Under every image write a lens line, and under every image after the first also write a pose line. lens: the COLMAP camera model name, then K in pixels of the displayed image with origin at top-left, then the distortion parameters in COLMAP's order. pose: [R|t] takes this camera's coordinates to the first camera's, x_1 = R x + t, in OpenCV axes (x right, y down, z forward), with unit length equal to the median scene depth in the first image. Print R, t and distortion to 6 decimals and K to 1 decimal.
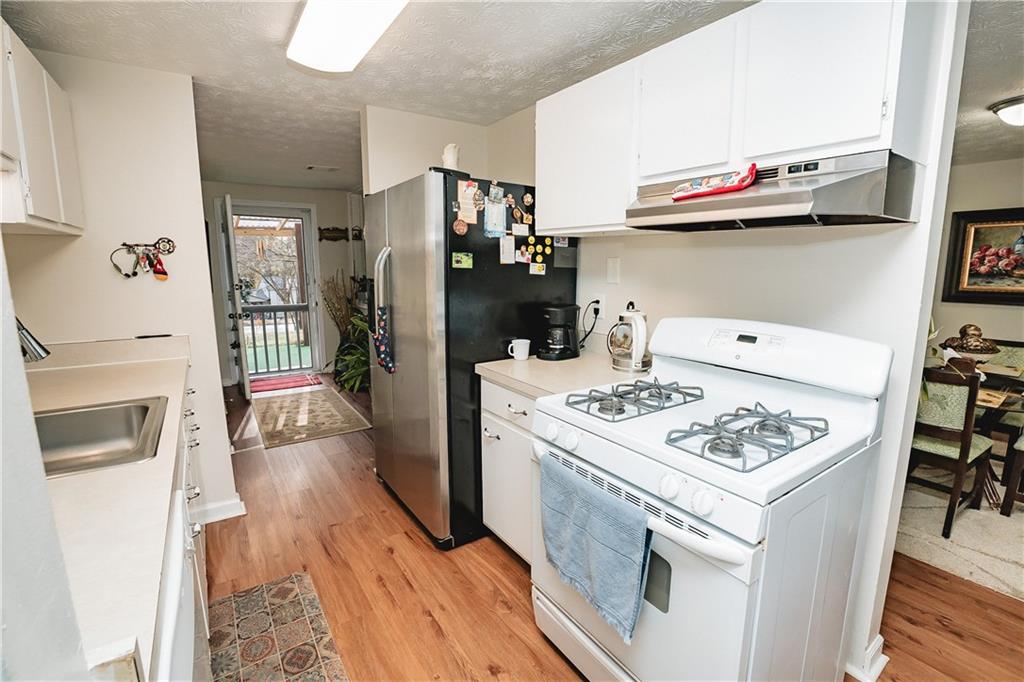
lens RADIAL K [[457.3, 0, 512.0], [0, 457.3, 341.0], [0, 0, 1]] dist [-0.052715, 0.016568]
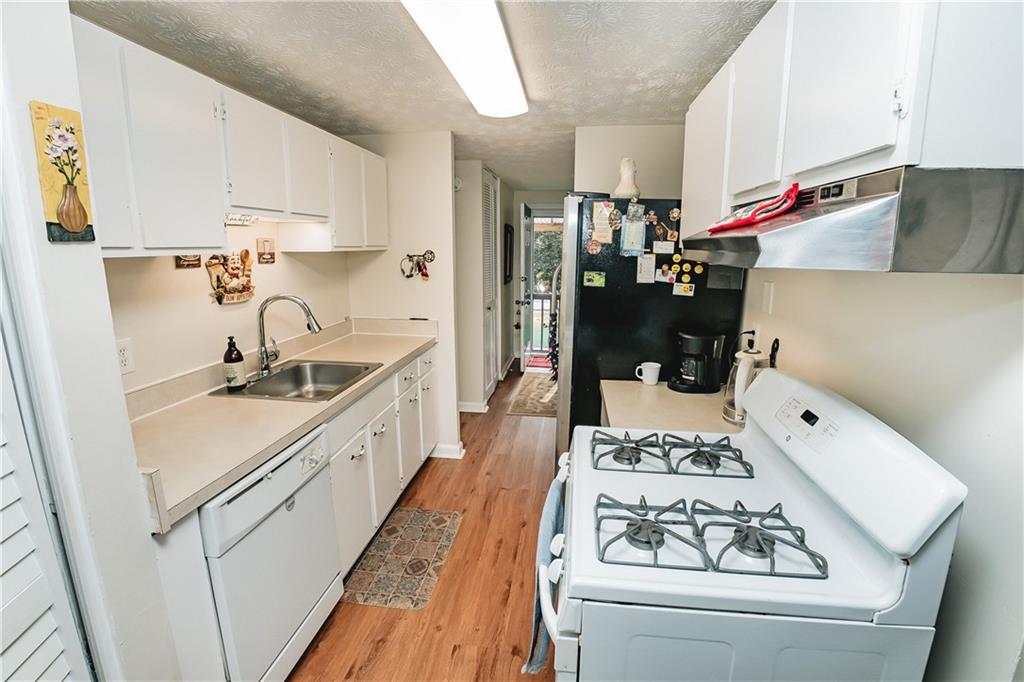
lens RADIAL K [[460.0, 0, 512.0], [0, 460.0, 341.0], [0, 0, 1]] dist [-0.053499, 0.000027]
pose [[0.741383, 0.131981, -0.657976, 0.433597], [-0.111705, 0.991062, 0.072929, -0.087734], [0.661720, 0.019431, 0.749500, 0.094663]]
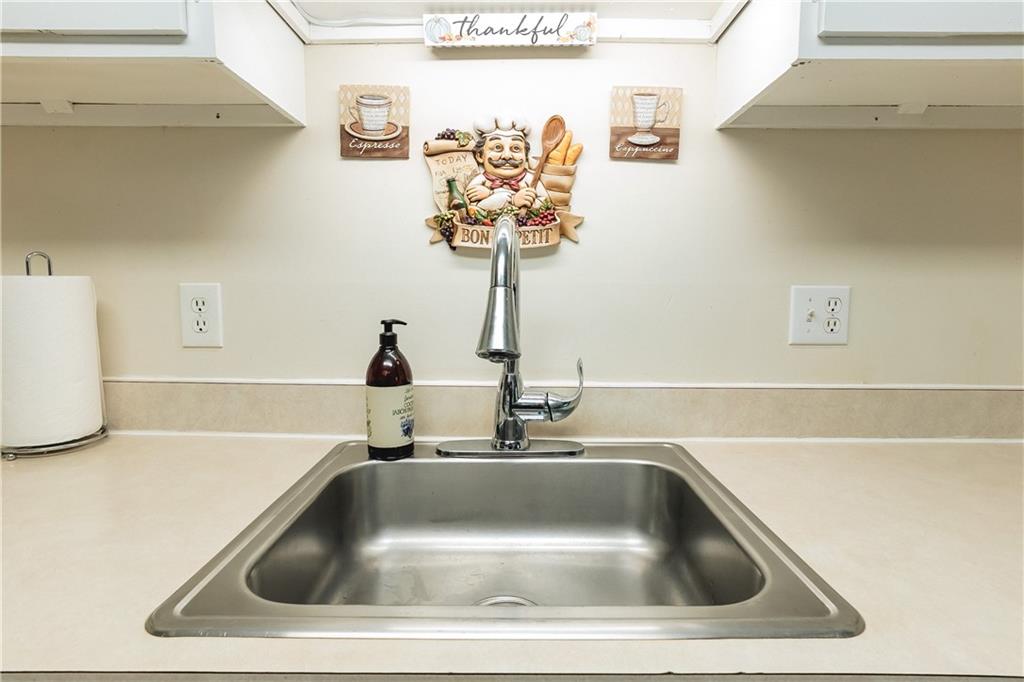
lens RADIAL K [[506.7, 0, 512.4], [0, 506.7, 330.9], [0, 0, 1]] dist [-0.025850, 0.000135]
pose [[-0.569708, 0.059707, -0.819675, -0.359354], [-0.144816, 0.974459, 0.171635, -0.038016], [0.808988, 0.216484, -0.546510, 0.733112]]
